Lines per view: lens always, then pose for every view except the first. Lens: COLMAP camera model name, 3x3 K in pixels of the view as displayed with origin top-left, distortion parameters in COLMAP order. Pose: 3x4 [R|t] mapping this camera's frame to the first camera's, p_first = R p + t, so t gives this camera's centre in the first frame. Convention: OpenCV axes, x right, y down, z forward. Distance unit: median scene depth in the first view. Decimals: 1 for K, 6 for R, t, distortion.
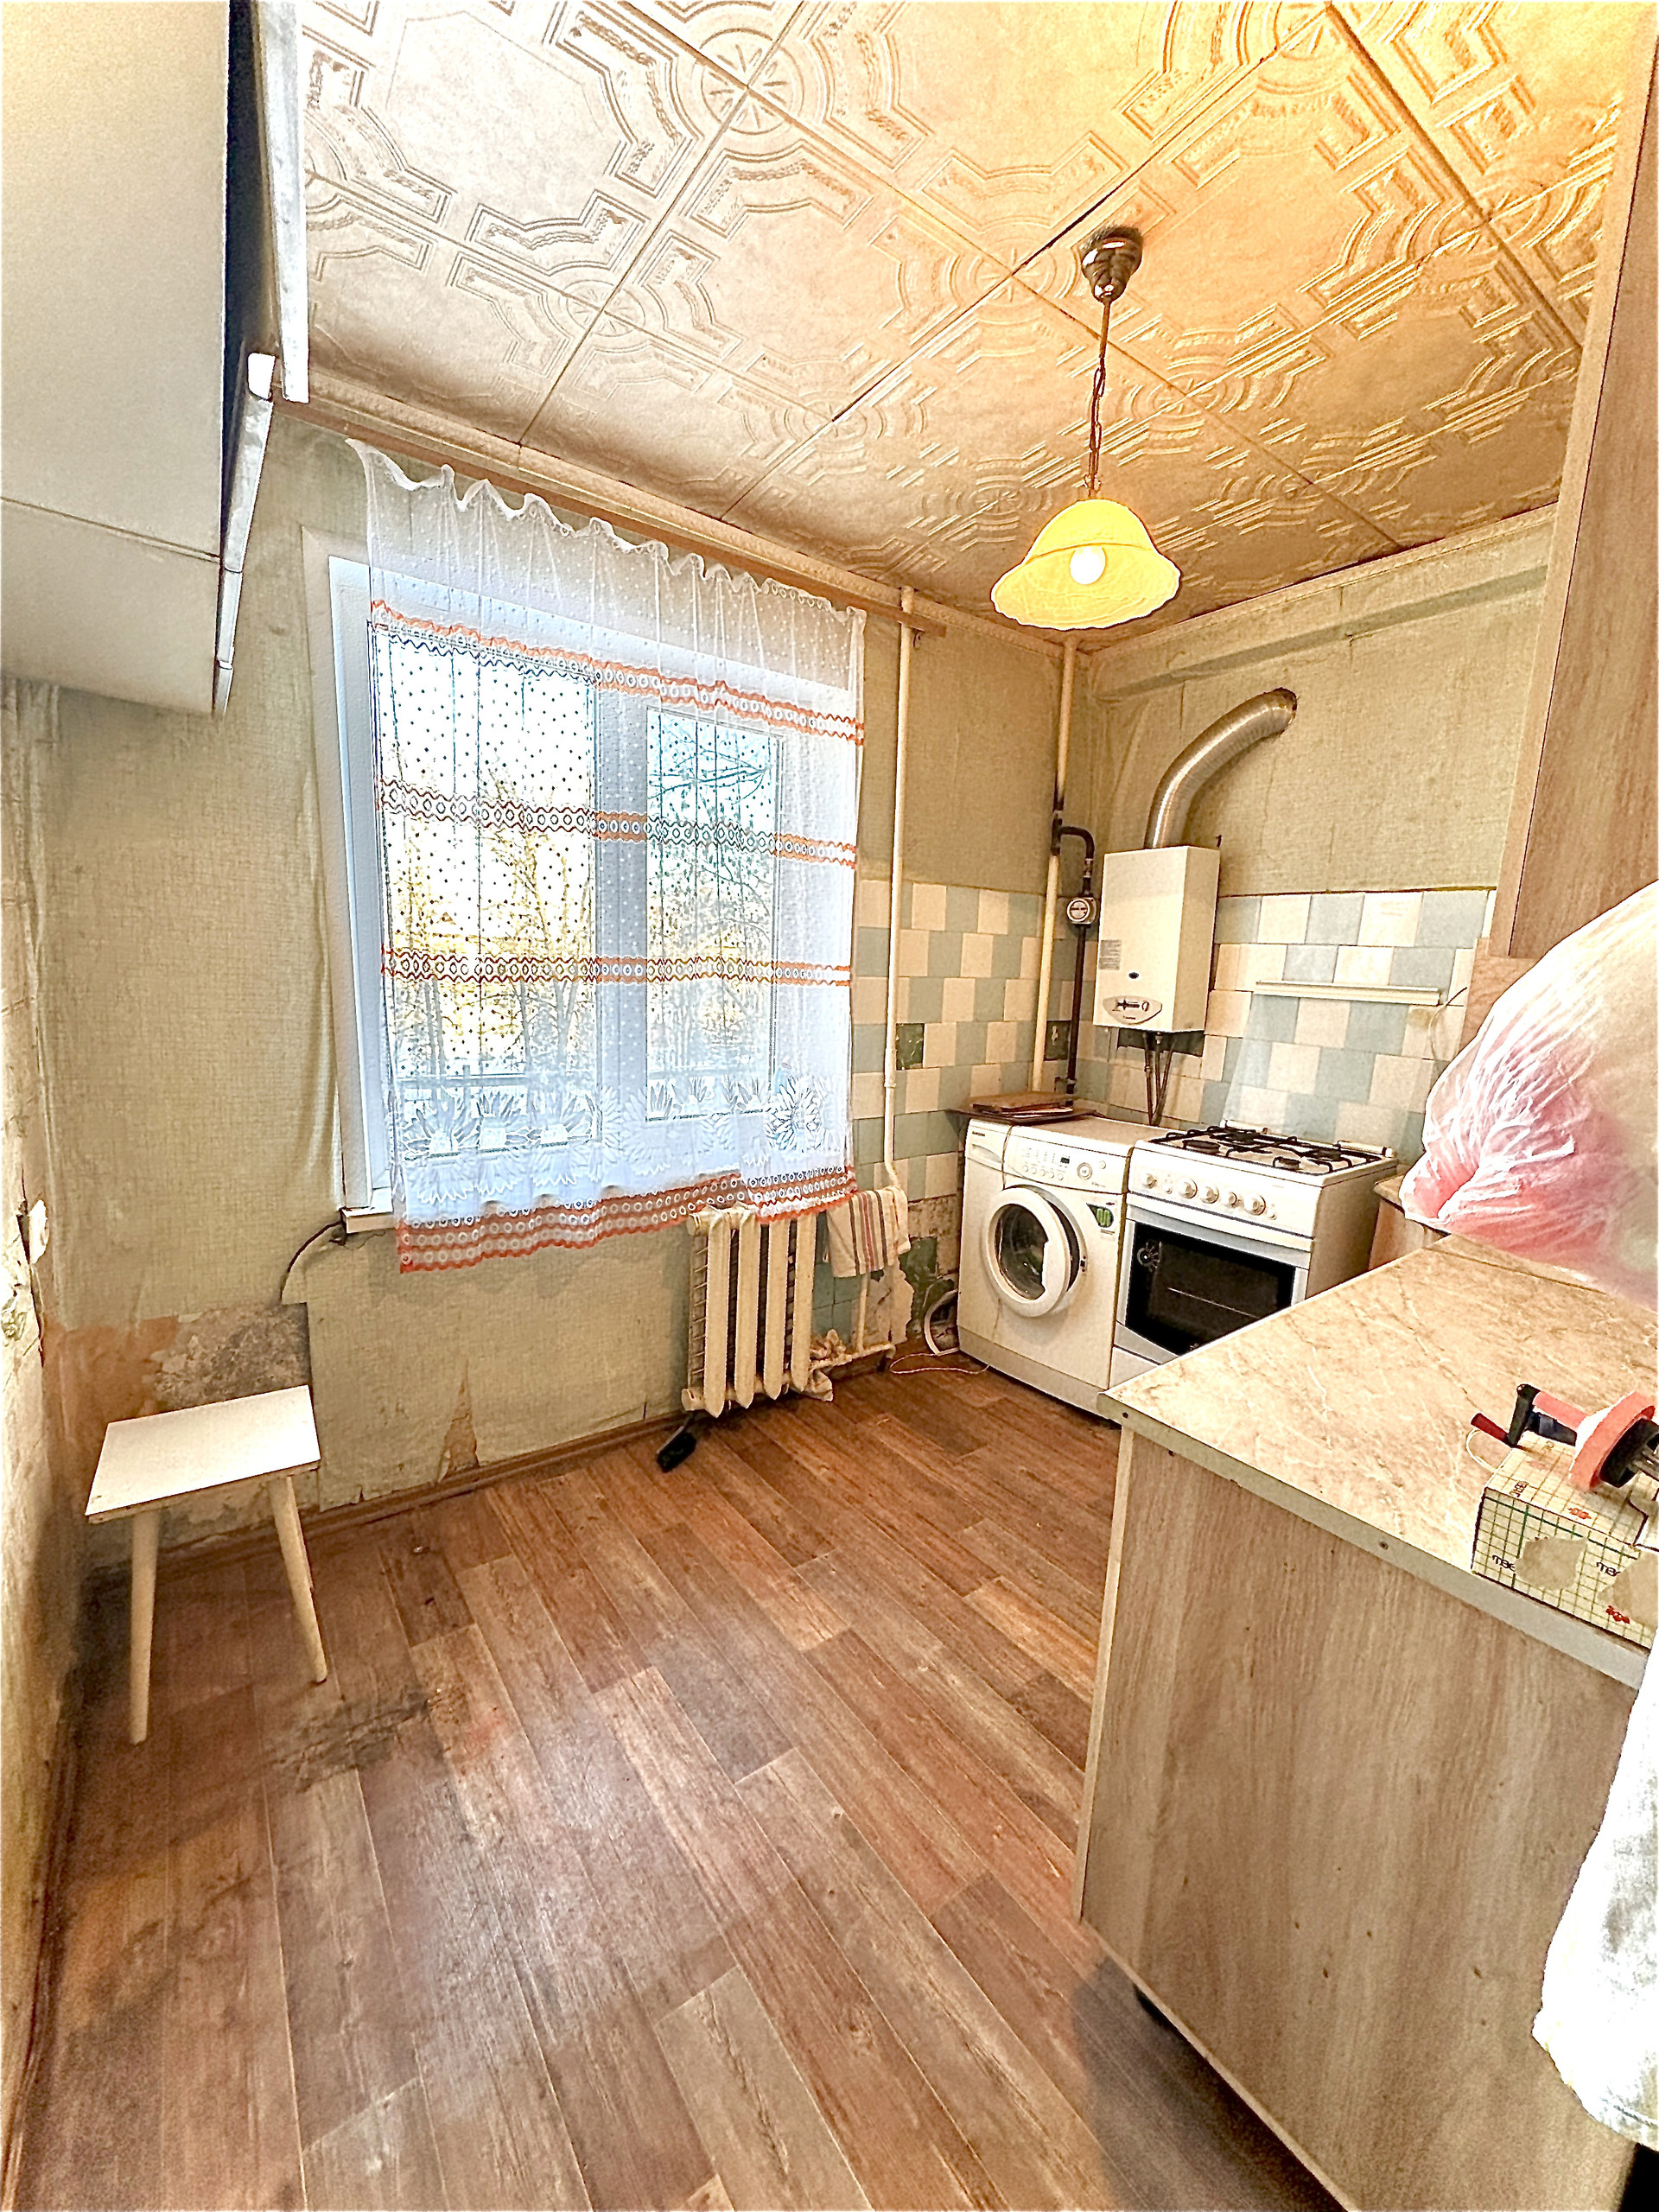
lens RADIAL K [[884.9, 0, 833.2], [0, 884.9, 1108.3], [0, 0, 1]] dist [-0.001903, -0.000001]
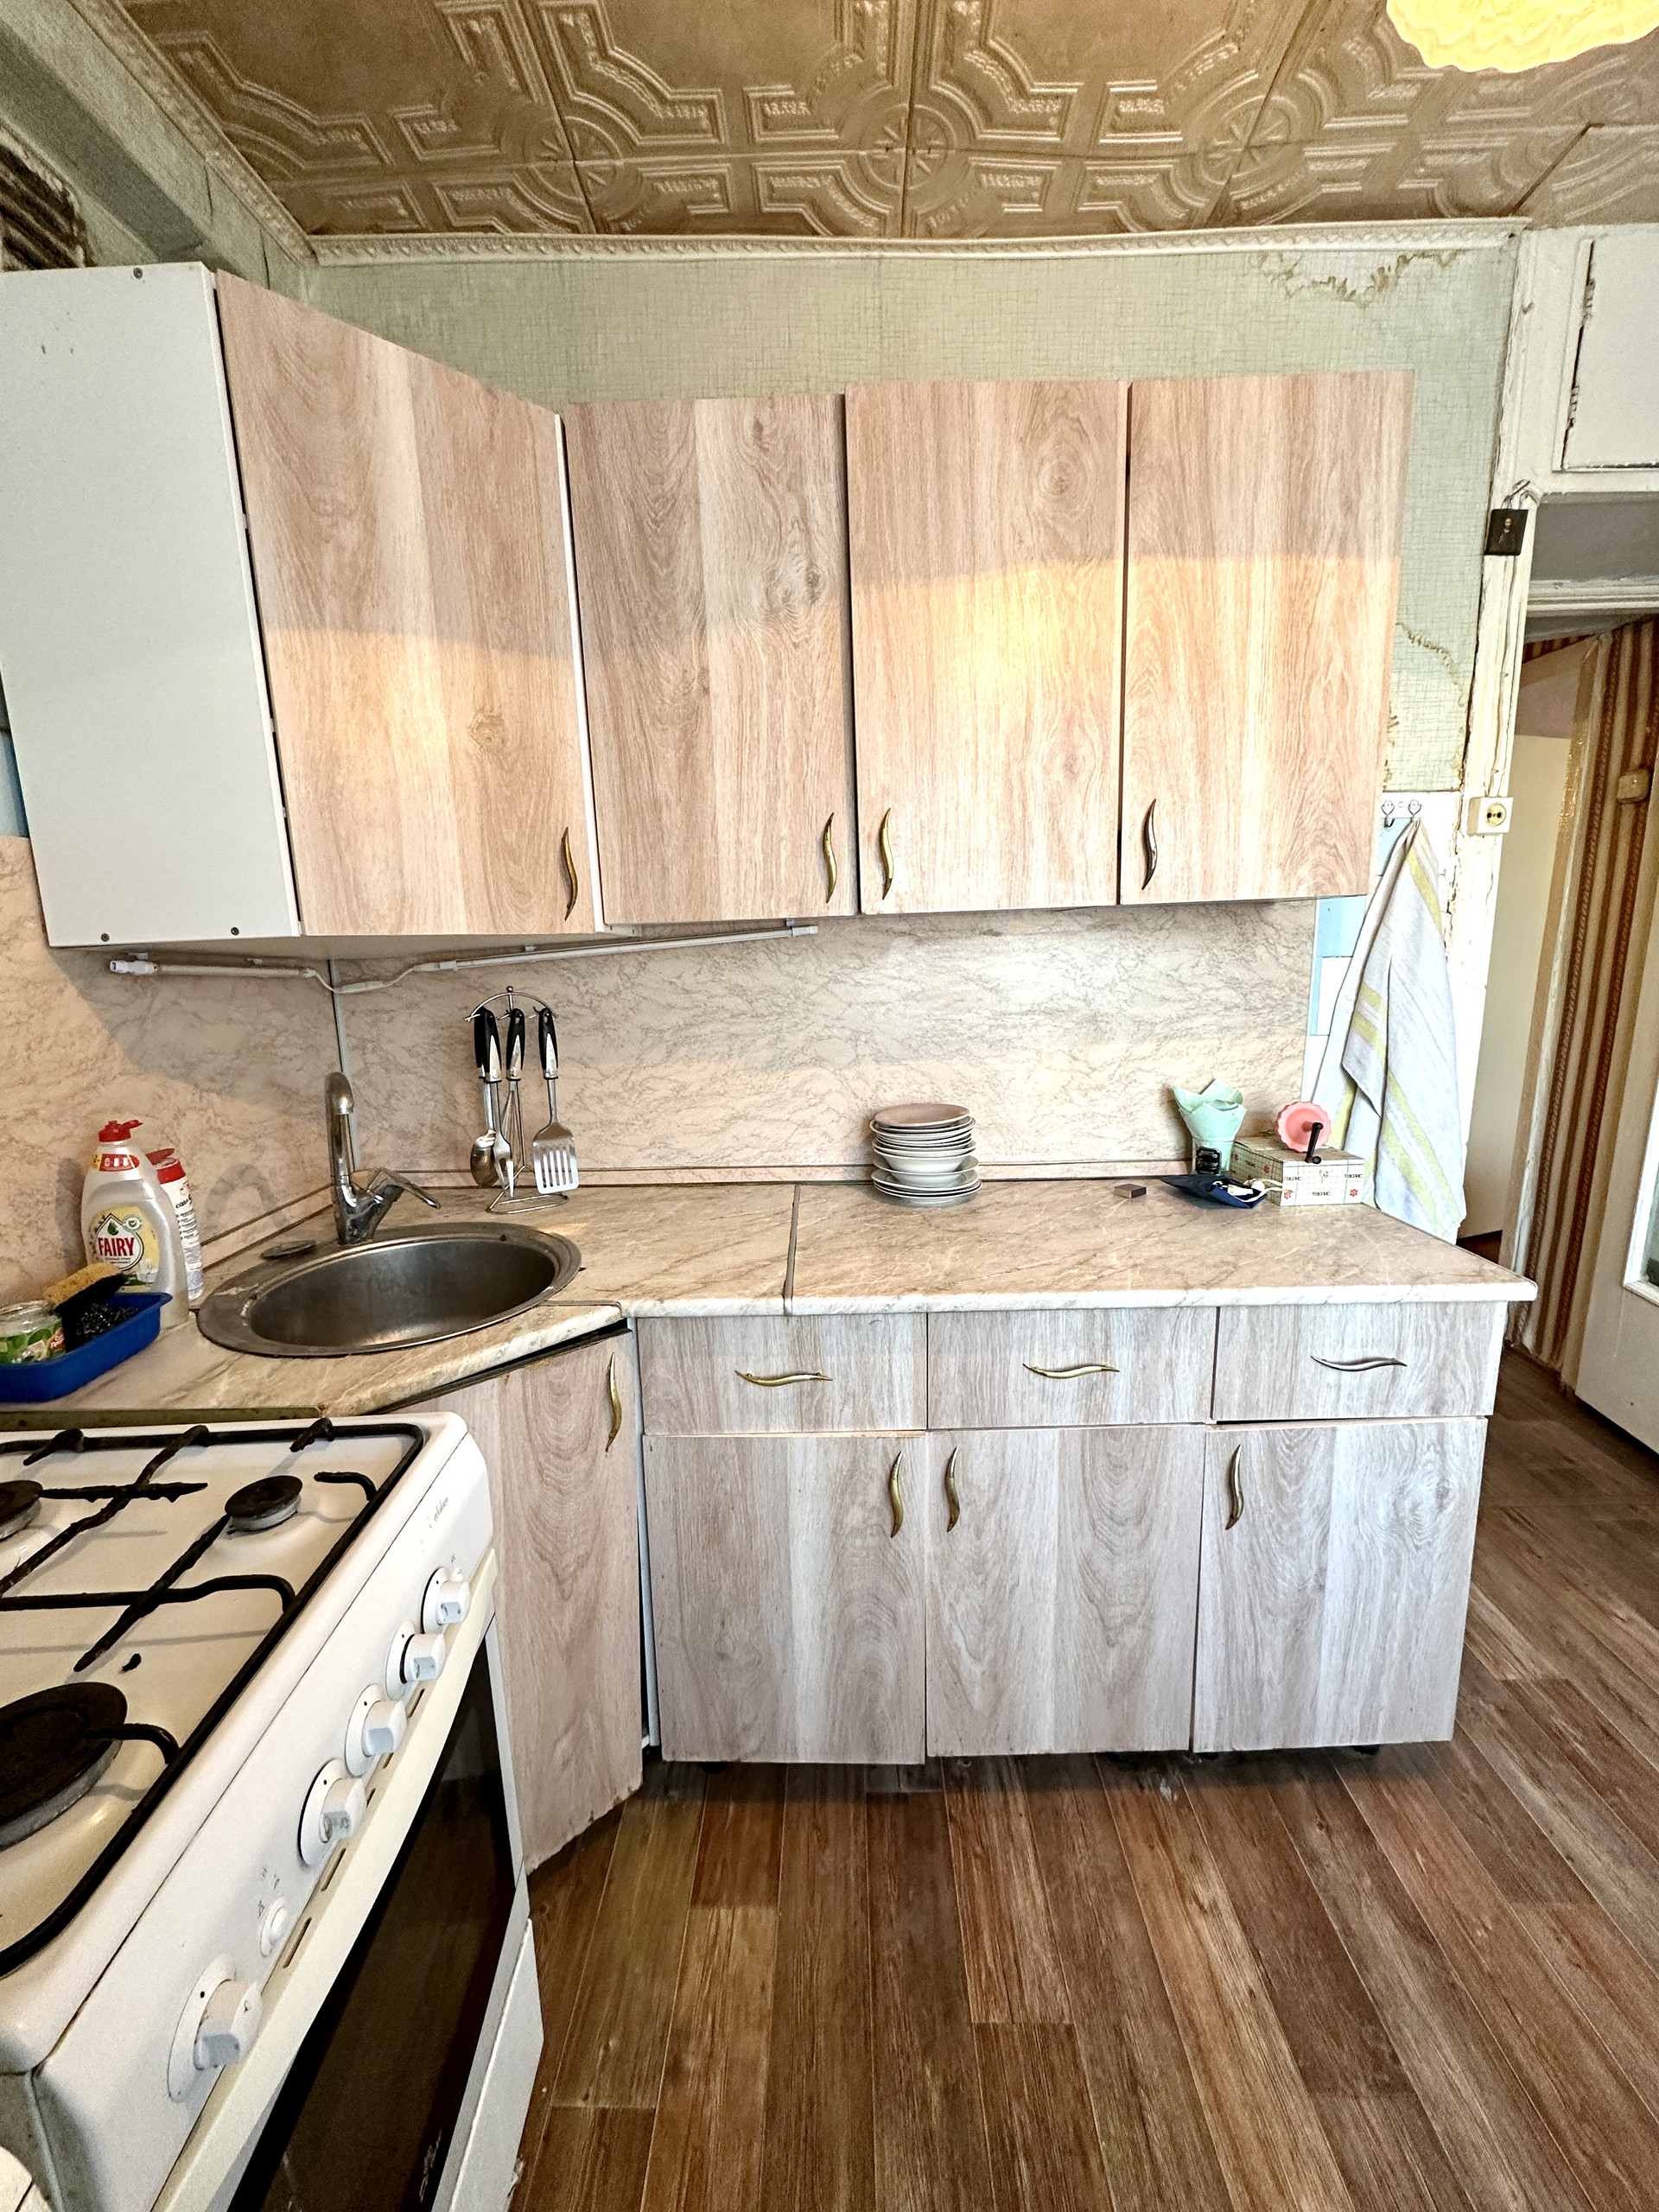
lens RADIAL K [[884.9, 0, 833.2], [0, 884.9, 1108.3], [0, 0, 1]] dist [-0.001903, -0.000001]
pose [[-0.797706, -0.131698, 0.588490, 0.264495], [0.091297, 0.938240, 0.333723, -0.238848], [-0.596095, 0.319941, -0.736416, 1.594991]]
